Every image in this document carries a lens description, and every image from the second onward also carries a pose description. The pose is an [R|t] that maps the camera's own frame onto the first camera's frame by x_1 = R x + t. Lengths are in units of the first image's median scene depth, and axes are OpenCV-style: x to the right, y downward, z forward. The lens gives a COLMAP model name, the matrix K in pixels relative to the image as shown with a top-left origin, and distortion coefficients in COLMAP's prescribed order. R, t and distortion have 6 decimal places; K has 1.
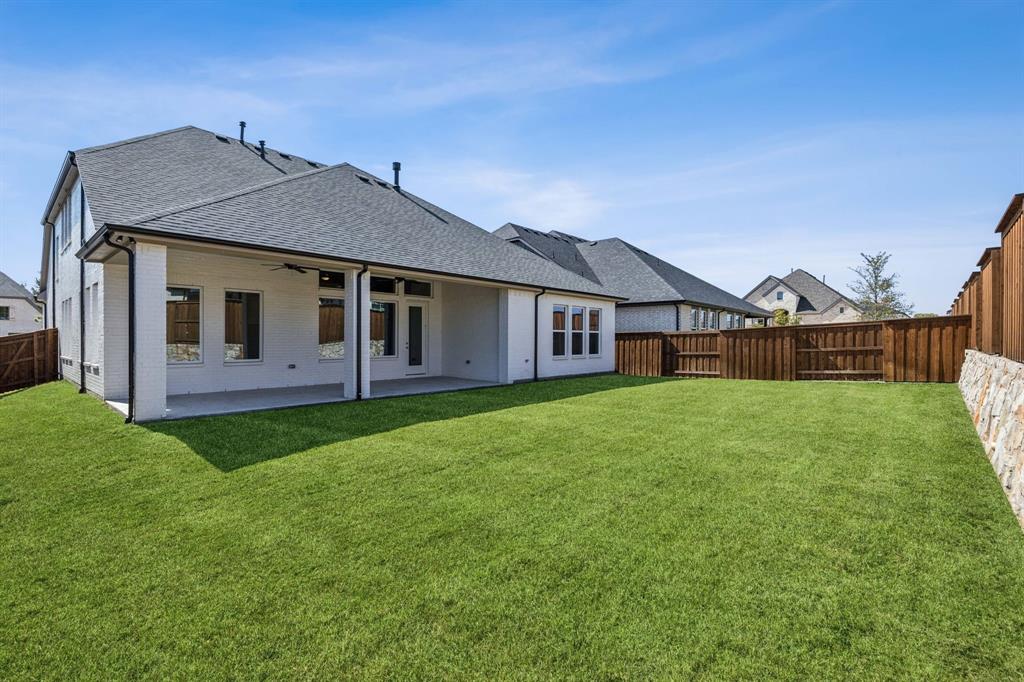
lens RADIAL K [[462.1, 0, 511.9], [0, 462.1, 337.8], [0, 0, 1]] dist [0.001383, 0.000256]
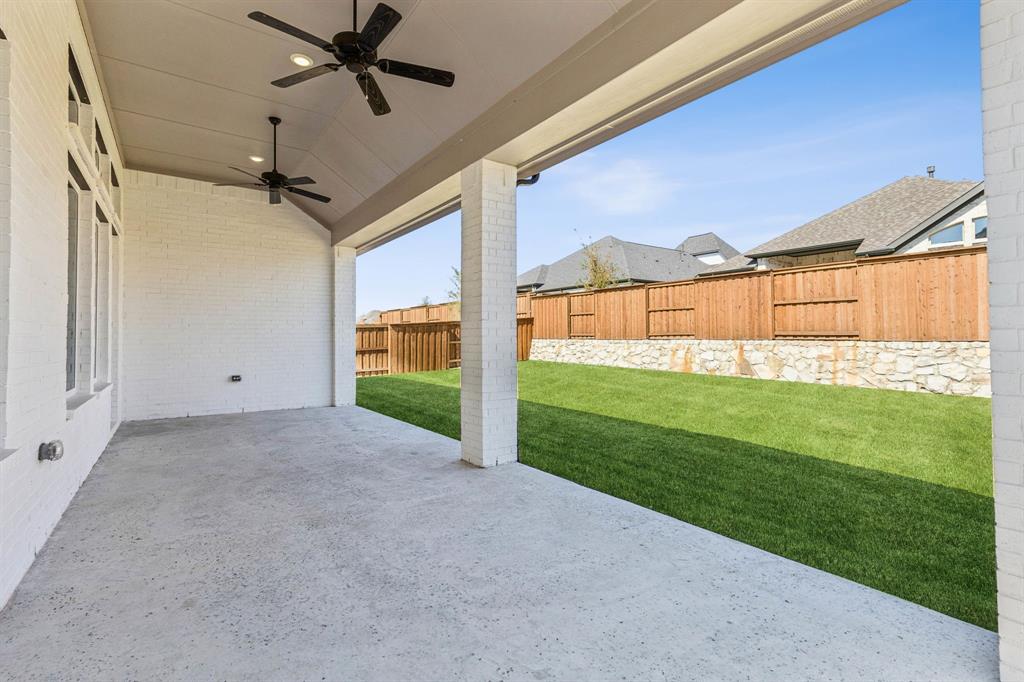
lens RADIAL K [[462.1, 0, 511.9], [0, 462.1, 337.8], [0, 0, 1]] dist [0.001383, 0.000256]
pose [[0.208100, -0.007173, 0.978081, -0.481649], [0.005085, 0.999968, 0.006252, 0.007693], [-0.978094, 0.003672, 0.208130, 0.583377]]
